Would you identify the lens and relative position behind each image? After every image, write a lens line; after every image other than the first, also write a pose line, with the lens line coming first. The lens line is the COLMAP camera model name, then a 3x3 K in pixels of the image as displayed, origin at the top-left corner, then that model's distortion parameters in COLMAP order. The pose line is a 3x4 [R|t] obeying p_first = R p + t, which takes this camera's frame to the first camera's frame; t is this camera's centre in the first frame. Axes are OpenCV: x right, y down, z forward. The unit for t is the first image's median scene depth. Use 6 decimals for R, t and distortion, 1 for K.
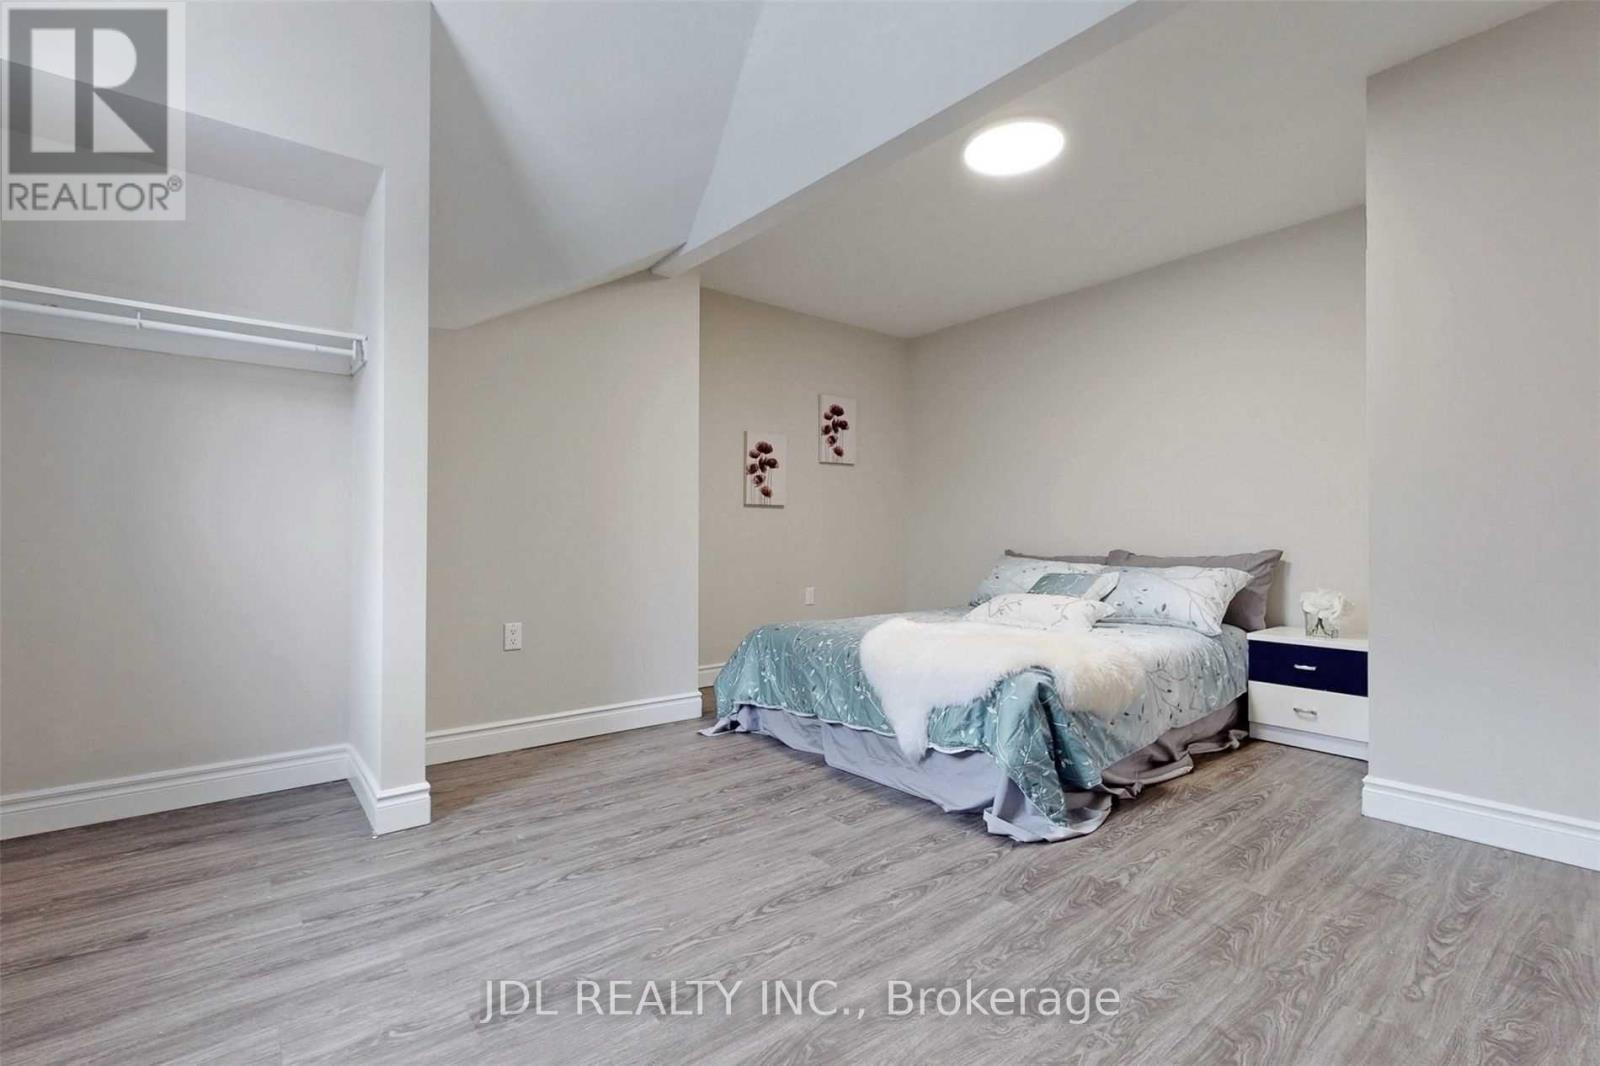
lens RADIAL K [[708.4, 0, 792.4], [0, 708.4, 536.5], [0, 0, 1]] dist [0.001229, 0.000847]
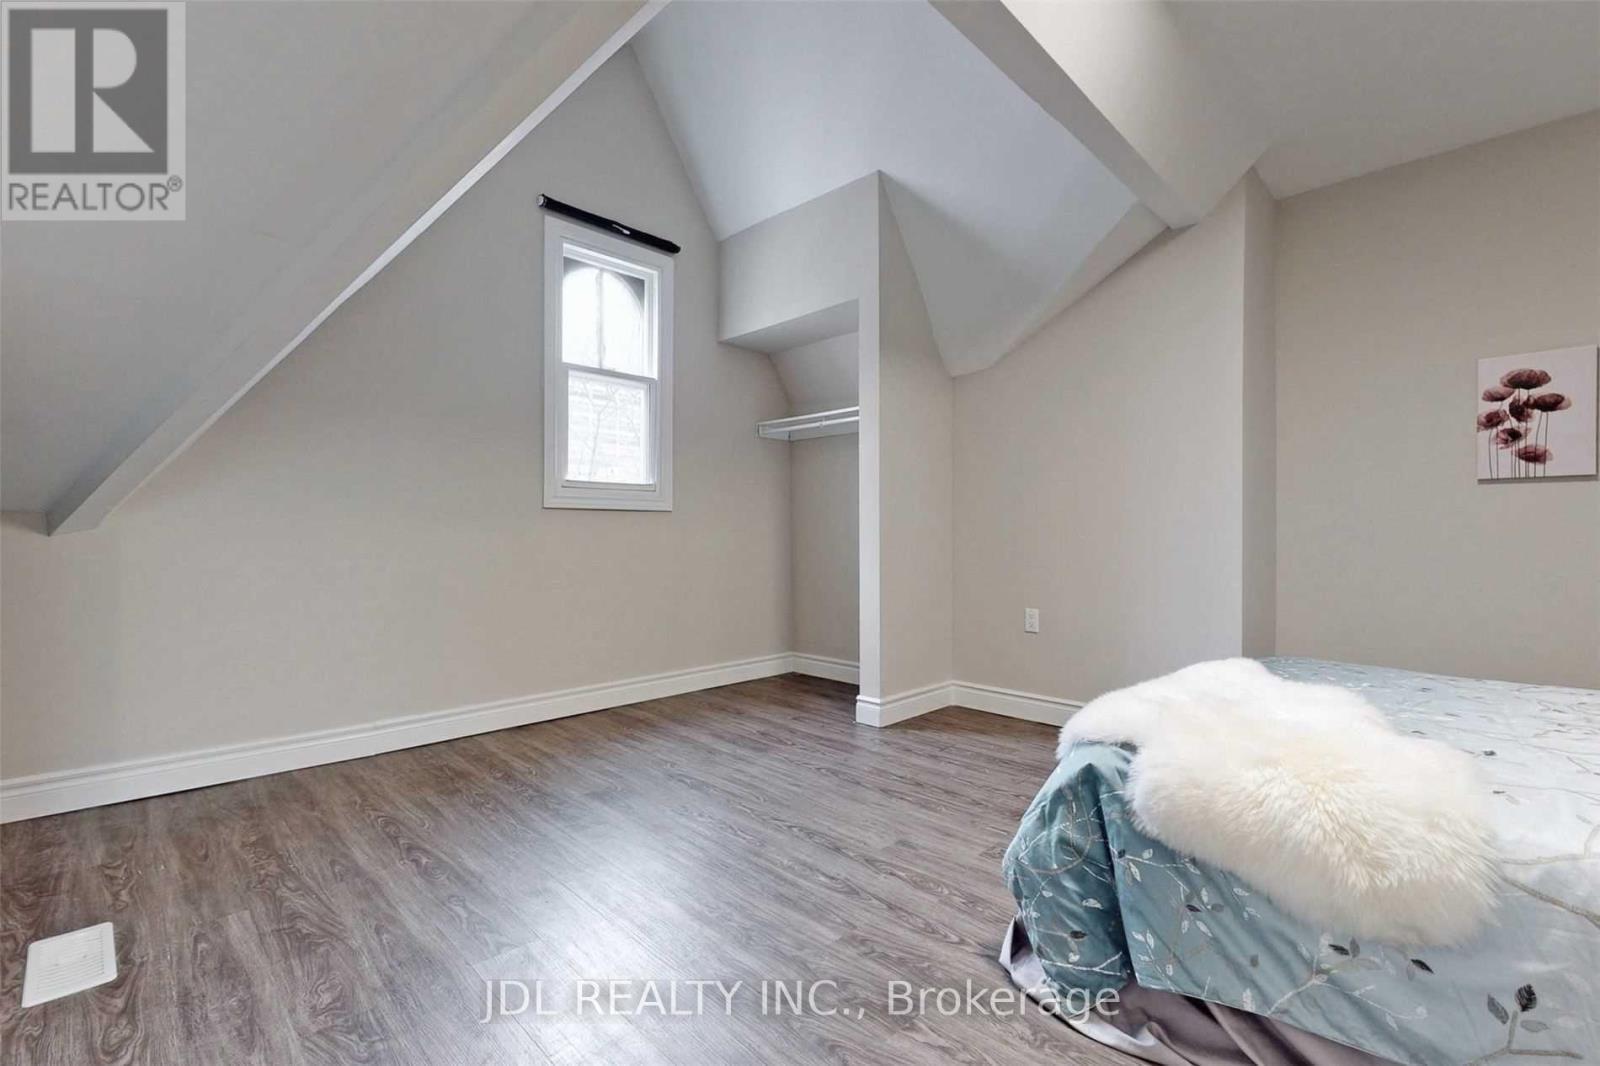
lens RADIAL K [[708.4, 0, 792.4], [0, 708.4, 536.5], [0, 0, 1]] dist [0.001229, 0.000847]
pose [[0.104242, 0.001163, -0.994551, 0.975317], [0.000358, 0.999999, 0.001207, 0.005706], [0.994552, -0.000482, 0.104242, 0.696521]]
